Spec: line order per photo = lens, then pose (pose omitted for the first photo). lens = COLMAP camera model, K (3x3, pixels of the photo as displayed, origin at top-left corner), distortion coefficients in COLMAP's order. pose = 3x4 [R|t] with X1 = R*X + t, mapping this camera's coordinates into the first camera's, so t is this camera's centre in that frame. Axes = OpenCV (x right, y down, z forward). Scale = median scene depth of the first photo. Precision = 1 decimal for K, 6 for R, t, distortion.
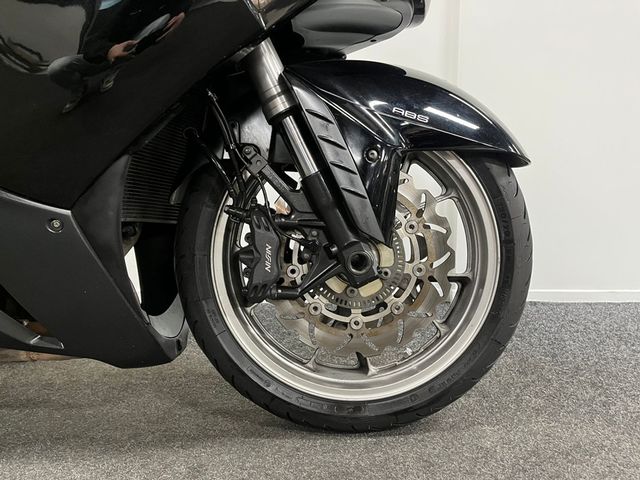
lens RADIAL K [[480.5, 0, 322.3], [0, 480.5, 233.7], [0, 0, 1]] dist [0.039421, -0.035423]
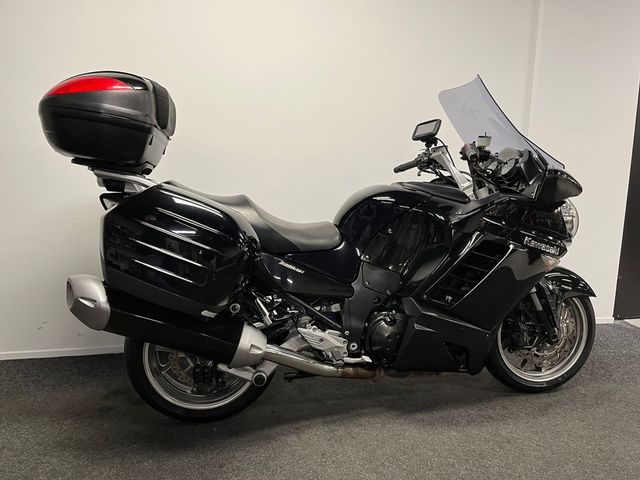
lens RADIAL K [[480.5, 0, 322.8], [0, 480.5, 239.7], [0, 0, 1]] dist [0.039421, -0.035423]
pose [[0.981570, -0.022901, 0.189726, -1.768880], [0.012542, 0.998373, 0.055623, -0.686637], [-0.190691, -0.052218, 0.980260, -1.570066]]
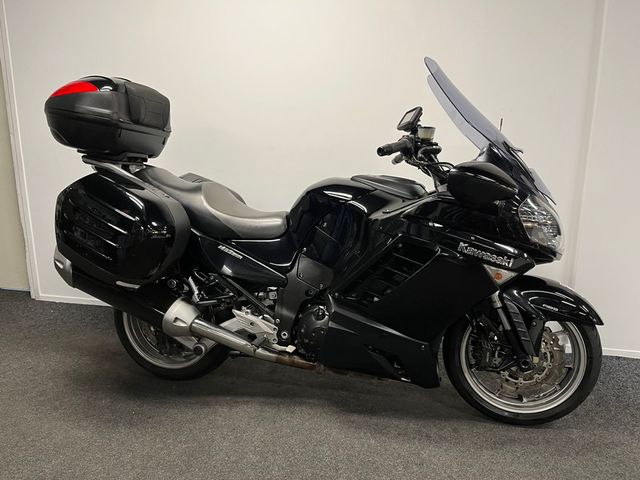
lens RADIAL K [[480.5, 0, 318.2], [0, 480.5, 240.5], [0, 0, 1]] dist [0.039421, -0.035423]
pose [[0.974403, 0.052822, -0.218514, -0.434987], [-0.032700, 0.994969, 0.094701, -0.742030], [0.222417, -0.085132, 0.971228, -1.586236]]
